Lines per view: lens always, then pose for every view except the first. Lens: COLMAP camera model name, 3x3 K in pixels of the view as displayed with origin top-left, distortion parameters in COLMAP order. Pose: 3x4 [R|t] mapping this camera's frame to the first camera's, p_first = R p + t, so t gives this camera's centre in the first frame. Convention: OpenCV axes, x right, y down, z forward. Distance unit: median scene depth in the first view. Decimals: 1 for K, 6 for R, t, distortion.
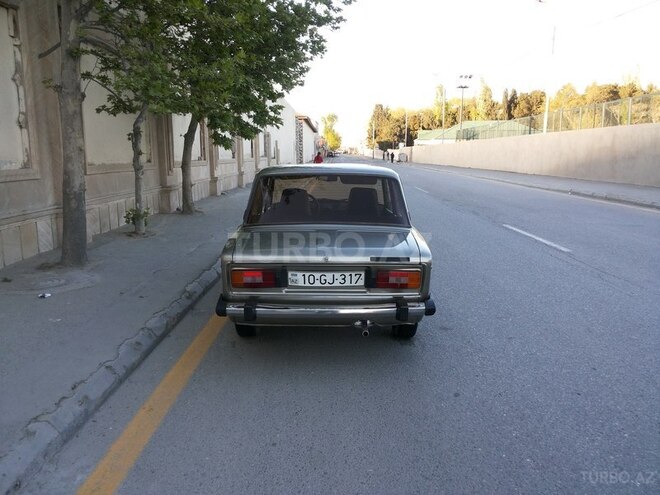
lens RADIAL K [[530.8, 0, 324.2], [0, 530.8, 249.1], [0, 0, 1]] dist [0.010683, -0.058484]
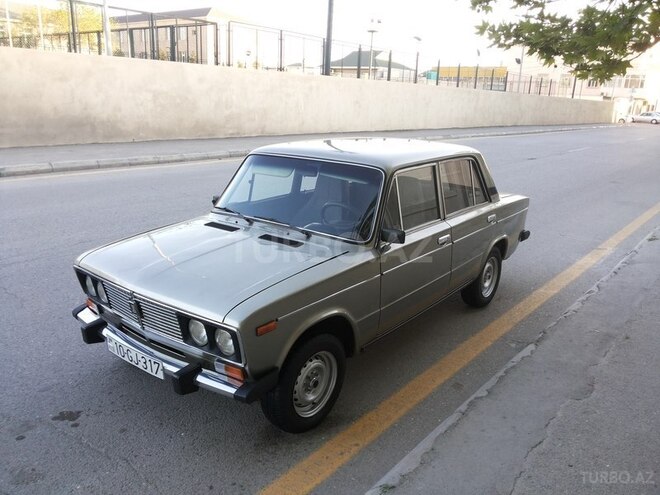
lens RADIAL K [[533.7, 0, 330.0], [0, 533.7, 247.5], [0, 0, 1]] dist [0.009328, -0.045489]
pose [[-0.786500, -0.191597, 0.587119, -0.144435], [0.070657, 0.916503, 0.393738, -0.108620], [-0.613535, 0.351159, -0.707292, 0.536370]]
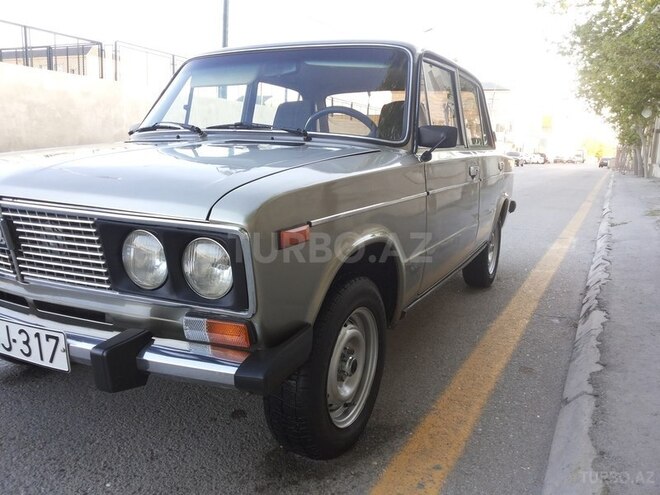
lens RADIAL K [[541.2, 0, 330.0], [0, 541.2, 247.5], [0, 0, 1]] dist [-0.000457, -0.042691]
pose [[-0.892405, -0.112338, 0.437027, -0.082842], [0.041536, 0.943952, 0.327460, -0.051881], [-0.449319, 0.310379, -0.837722, 0.509715]]
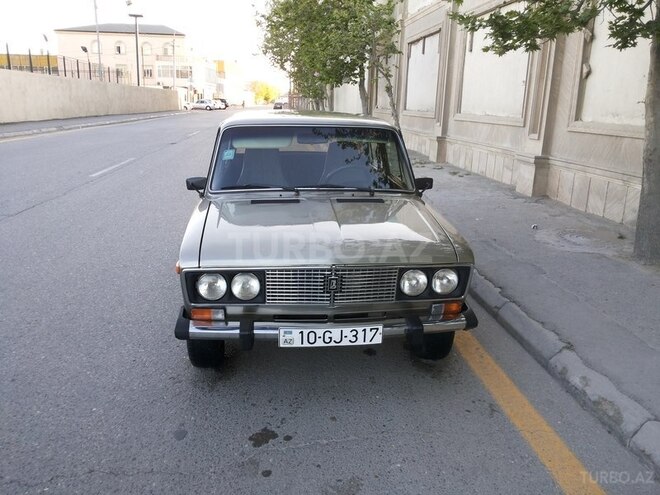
lens RADIAL K [[533.7, 0, 330.0], [0, 533.7, 247.5], [0, 0, 1]] dist [0.009328, -0.045489]
pose [[-0.994562, 0.005971, -0.103978, 0.018423], [-0.038617, 0.906049, 0.421407, -0.104630], [0.096726, 0.423131, -0.900891, 0.599243]]
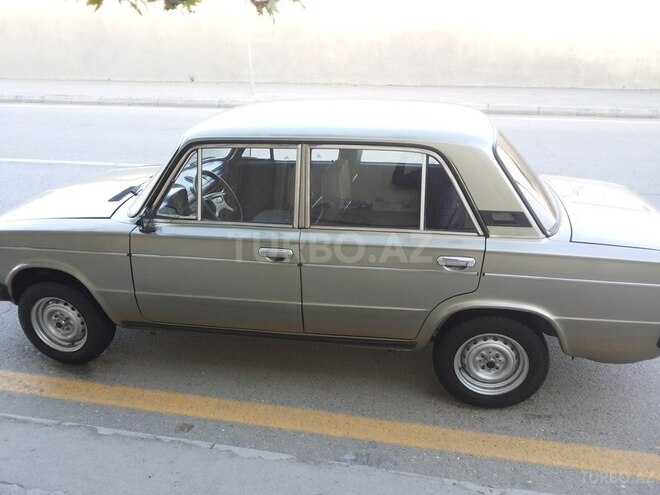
lens RADIAL K [[541.2, 0, 330.0], [0, 541.2, 247.5], [0, 0, 1]] dist [-0.000457, -0.042691]
pose [[0.176341, -0.378224, 0.908763, -0.194551], [0.172420, 0.920826, 0.349787, -0.074532], [-0.969110, 0.095007, 0.227593, 0.287242]]
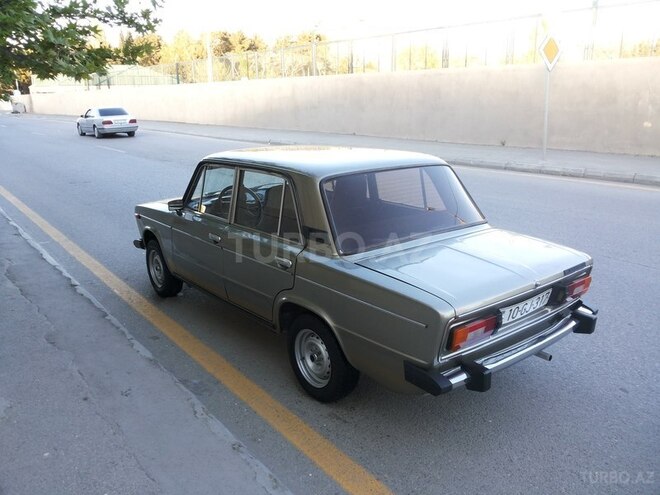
lens RADIAL K [[541.2, 0, 330.0], [0, 541.2, 247.5], [0, 0, 1]] dist [-0.000457, -0.042691]
pose [[0.781120, -0.176449, 0.598930, -0.154083], [0.122222, 0.983891, 0.130461, -0.038917], [-0.612302, -0.028703, 0.790103, 0.115754]]
